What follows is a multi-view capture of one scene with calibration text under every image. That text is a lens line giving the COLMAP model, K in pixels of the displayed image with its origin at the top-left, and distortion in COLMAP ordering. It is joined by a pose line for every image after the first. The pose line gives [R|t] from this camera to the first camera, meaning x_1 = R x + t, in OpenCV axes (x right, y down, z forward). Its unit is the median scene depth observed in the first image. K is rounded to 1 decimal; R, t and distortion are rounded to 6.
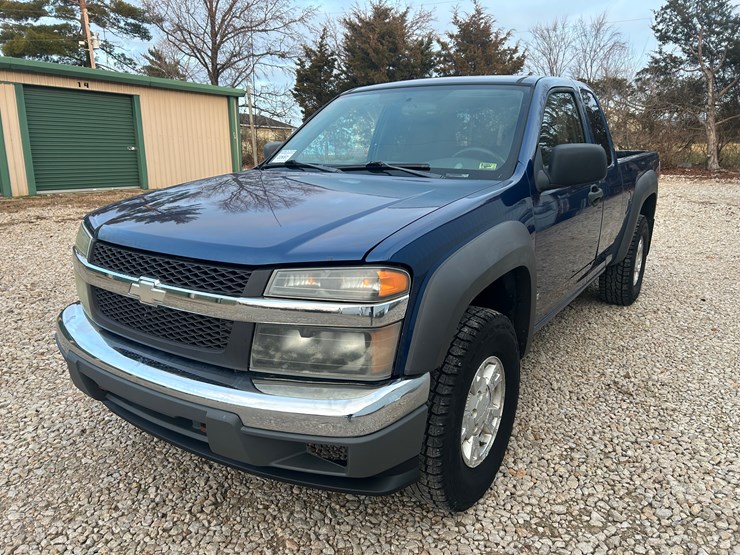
lens RADIAL K [[554.1, 0, 370.3], [0, 554.1, 282.3], [0, 0, 1]] dist [0.057455, -0.059711]
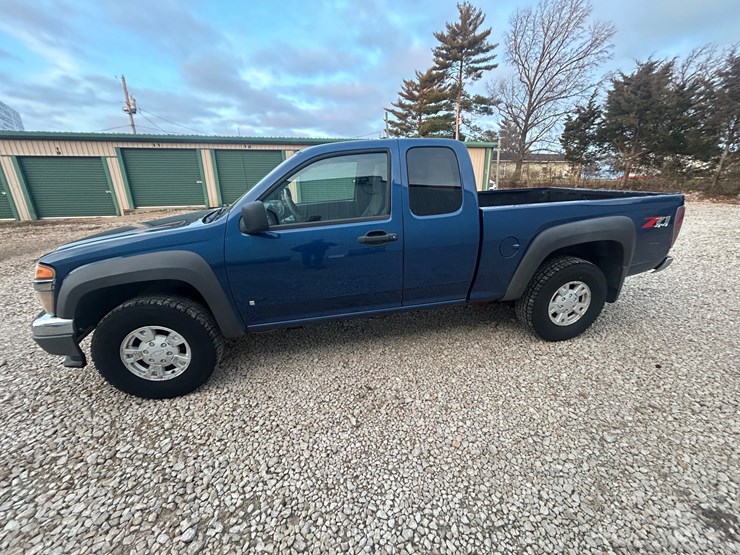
lens RADIAL K [[296.6, 0, 370.2], [0, 296.6, 277.4], [0, 0, 1]] dist [0.001637, -0.001462]
pose [[0.713297, 0.213714, -0.667483, 0.563029], [-0.149884, 0.976857, 0.152597, -0.113380], [0.684647, -0.008803, 0.728822, 0.343431]]
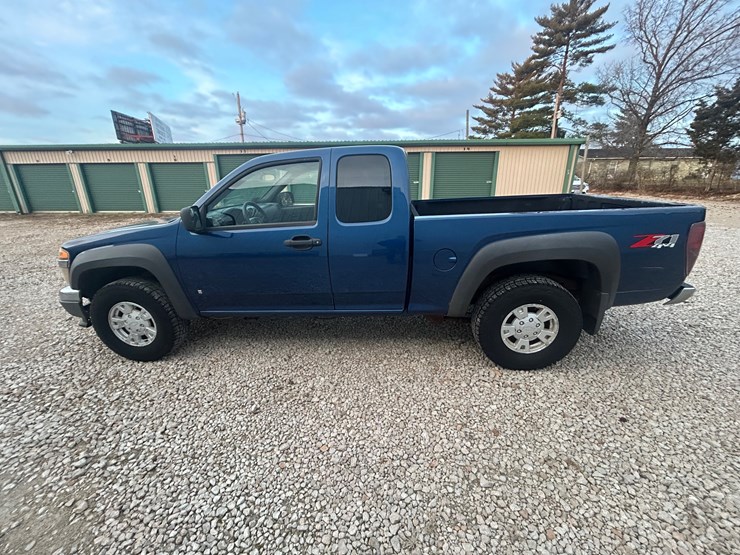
lens RADIAL K [[296.6, 0, 369.7], [0, 296.6, 278.6], [0, 0, 1]] dist [0.001637, -0.001462]
pose [[0.493244, 0.267836, -0.827632, 0.715746], [-0.187534, 0.961788, 0.199486, -0.162441], [0.849436, 0.056814, 0.524624, 0.518621]]
